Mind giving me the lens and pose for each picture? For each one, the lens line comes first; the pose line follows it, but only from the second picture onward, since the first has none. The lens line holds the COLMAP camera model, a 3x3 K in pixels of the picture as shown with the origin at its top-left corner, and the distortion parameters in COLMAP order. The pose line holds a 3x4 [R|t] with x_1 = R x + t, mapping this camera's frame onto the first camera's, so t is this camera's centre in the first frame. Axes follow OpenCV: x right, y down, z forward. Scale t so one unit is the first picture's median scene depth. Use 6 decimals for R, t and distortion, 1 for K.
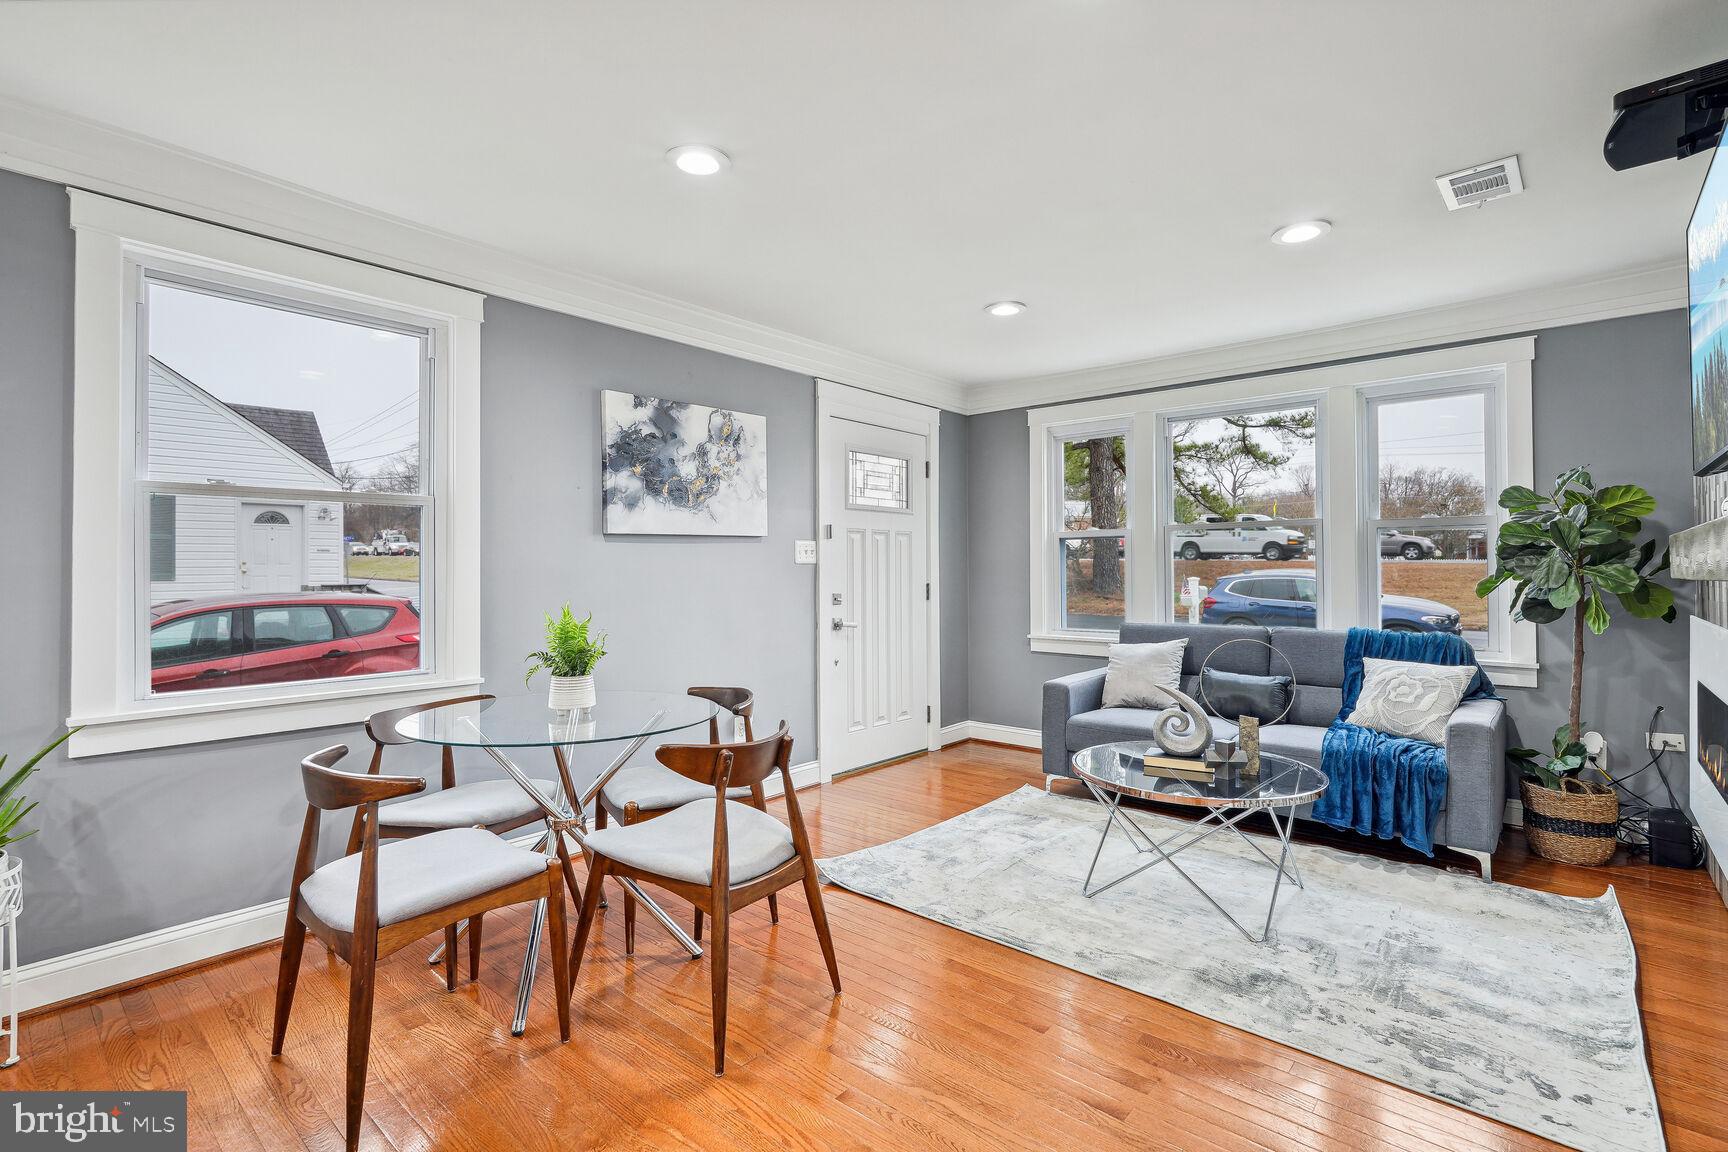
lens RADIAL K [[796.6, 0, 862.8], [0, 796.6, 571.8], [0, 0, 1]] dist [-0.006876, 0.000256]
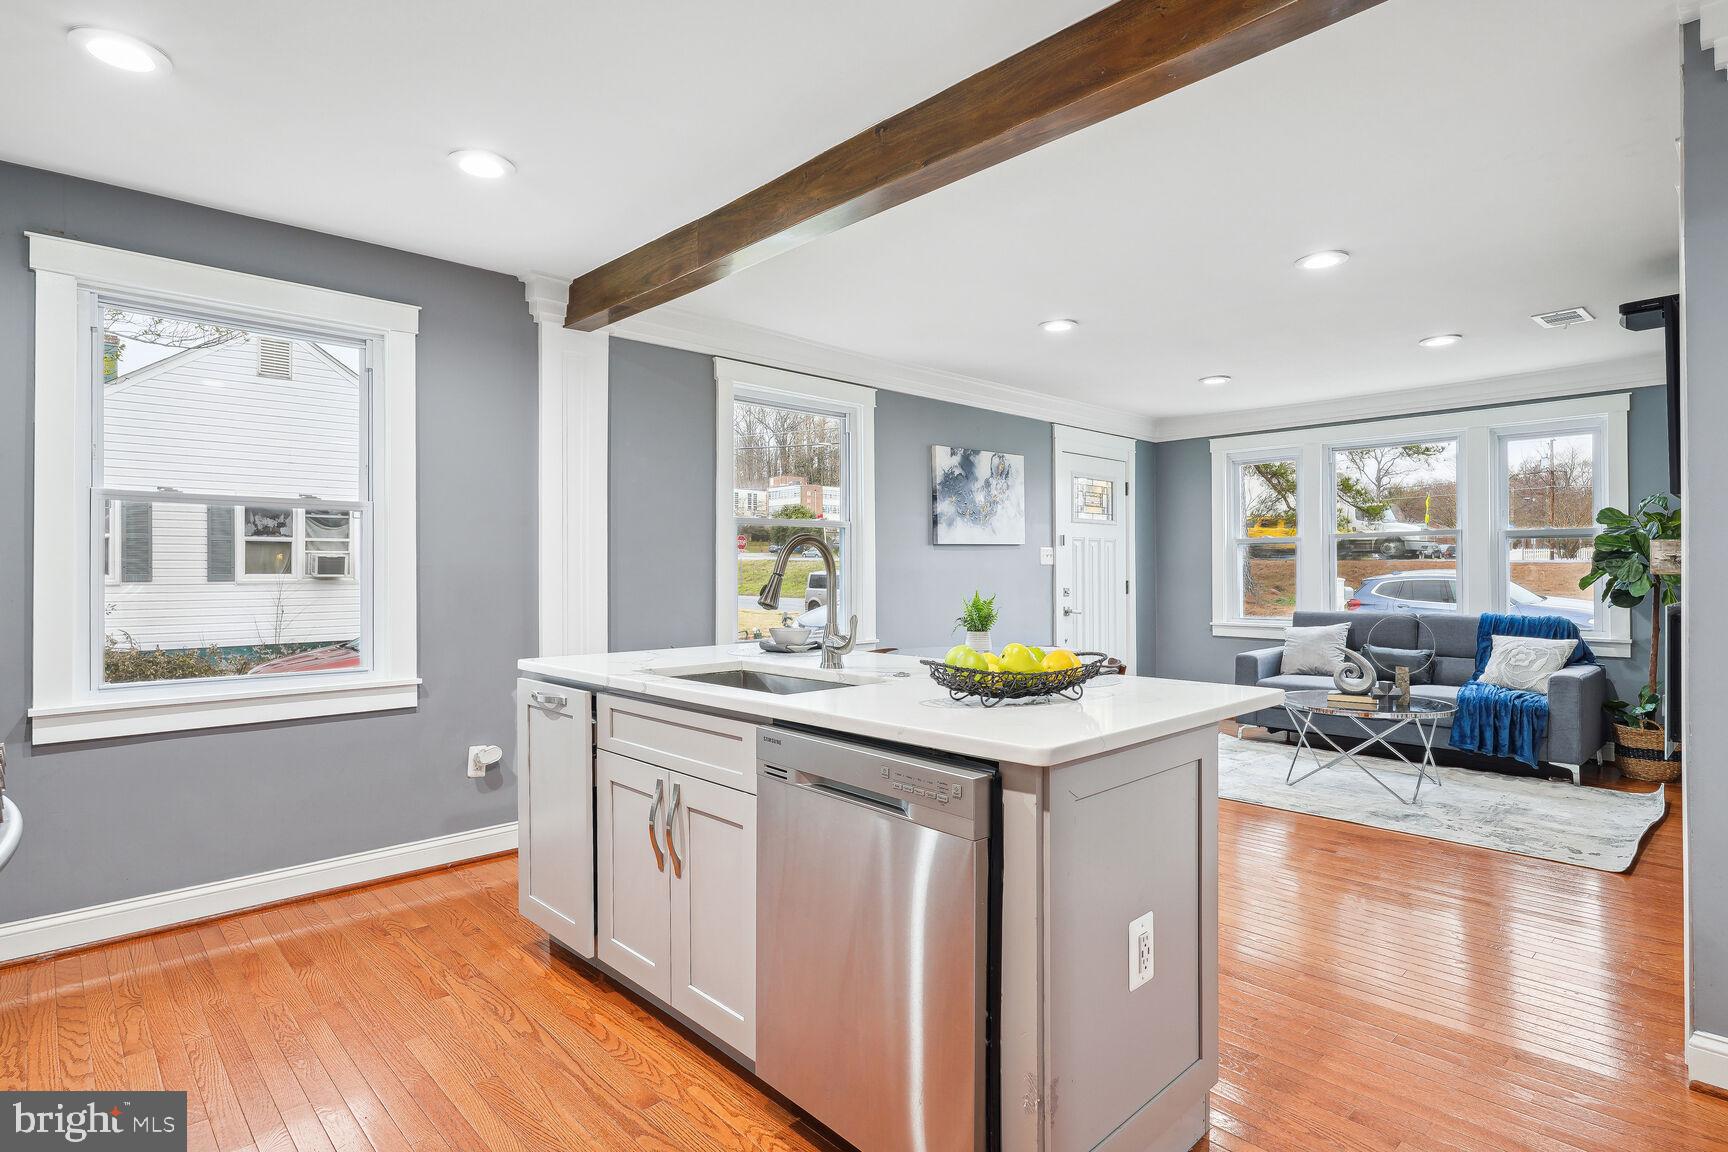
lens RADIAL K [[876.4, 0, 864.0], [0, 876.4, 576.0], [0, 0, 1]] dist [0.002654, -0.000614]
pose [[0.995648, 0.000653, -0.093192, -0.292791], [-0.000355, 0.999995, 0.003216, 0.004797], [0.093194, -0.003169, 0.995643, -0.585602]]
